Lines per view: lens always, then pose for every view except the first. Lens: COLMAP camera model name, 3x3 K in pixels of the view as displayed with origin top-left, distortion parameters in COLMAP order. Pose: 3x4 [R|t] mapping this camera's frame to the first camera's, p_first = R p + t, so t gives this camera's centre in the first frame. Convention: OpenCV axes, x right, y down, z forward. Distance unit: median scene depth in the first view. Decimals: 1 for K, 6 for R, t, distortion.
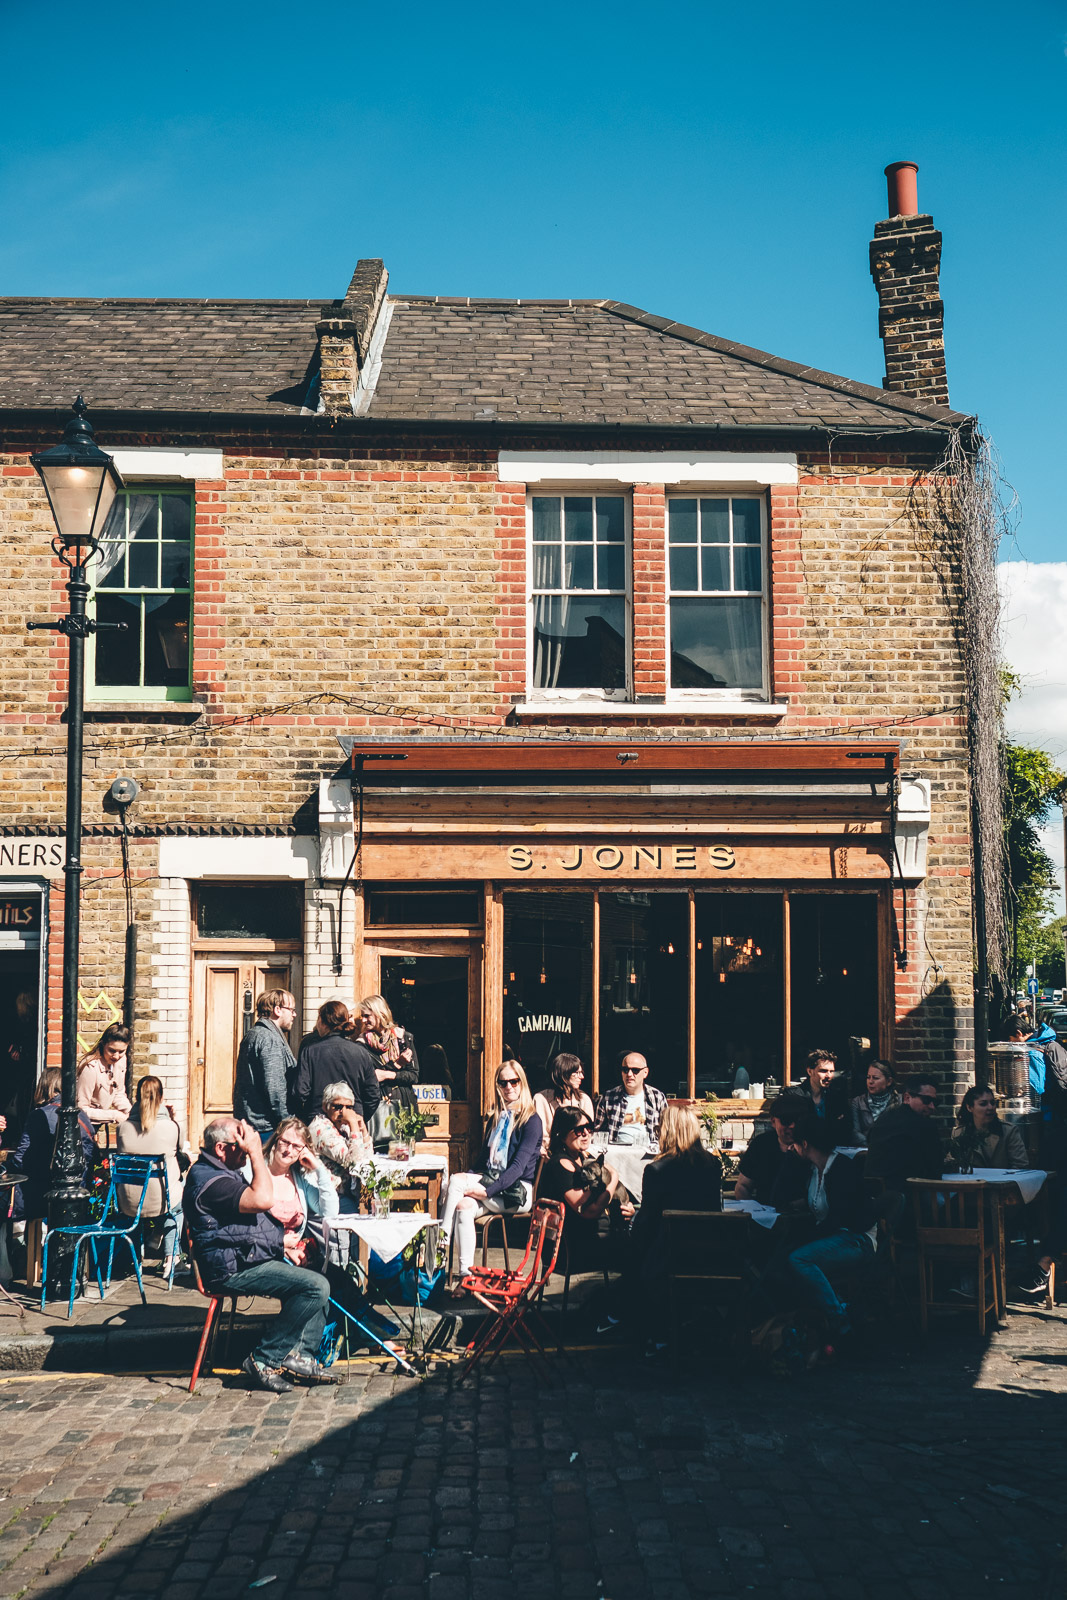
lens RADIAL K [[1782.4, 0, 533.4], [0, 1782.4, 857.5], [0, 0, 1]] dist [-0.004645, 0.022498]
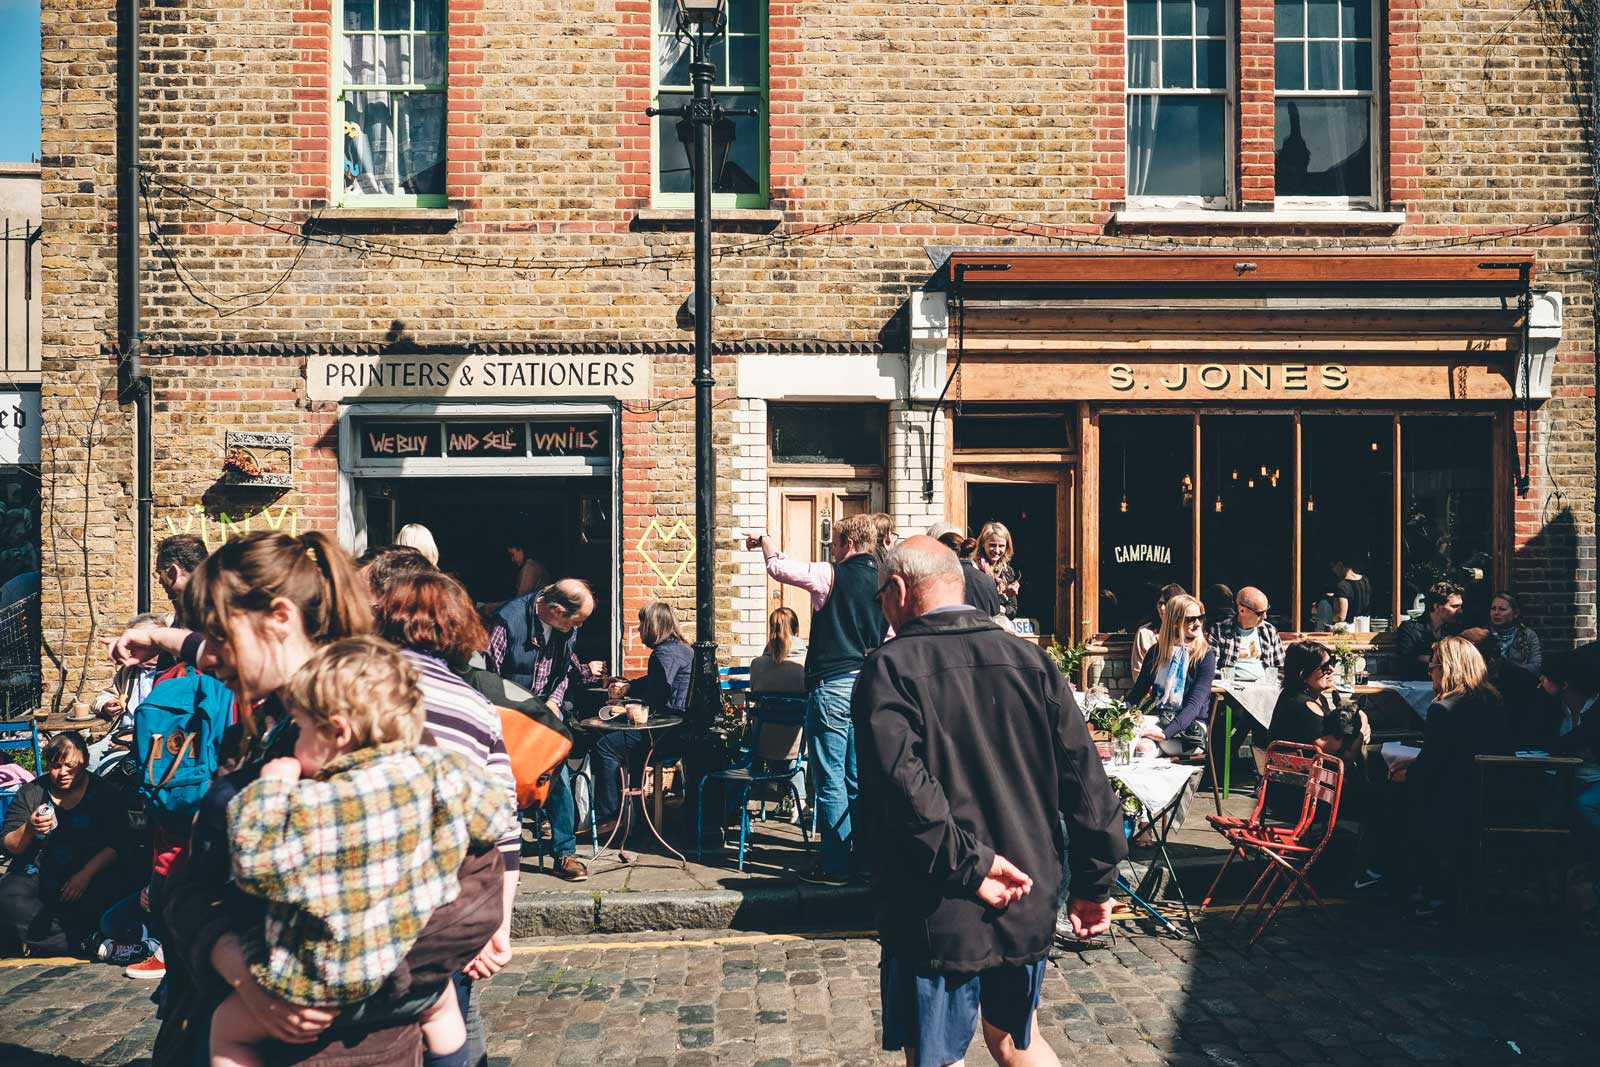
lens RADIAL K [[1668.8, 0, 819.8], [0, 1668.8, 530.7], [0, 0, 1]] dist [-0.008686, 0.042171]
pose [[0.999992, -0.001070, 0.003770, -0.167854], [0.000797, 0.997434, 0.071587, 0.017598], [-0.003837, -0.071584, 0.997427, 0.119517]]
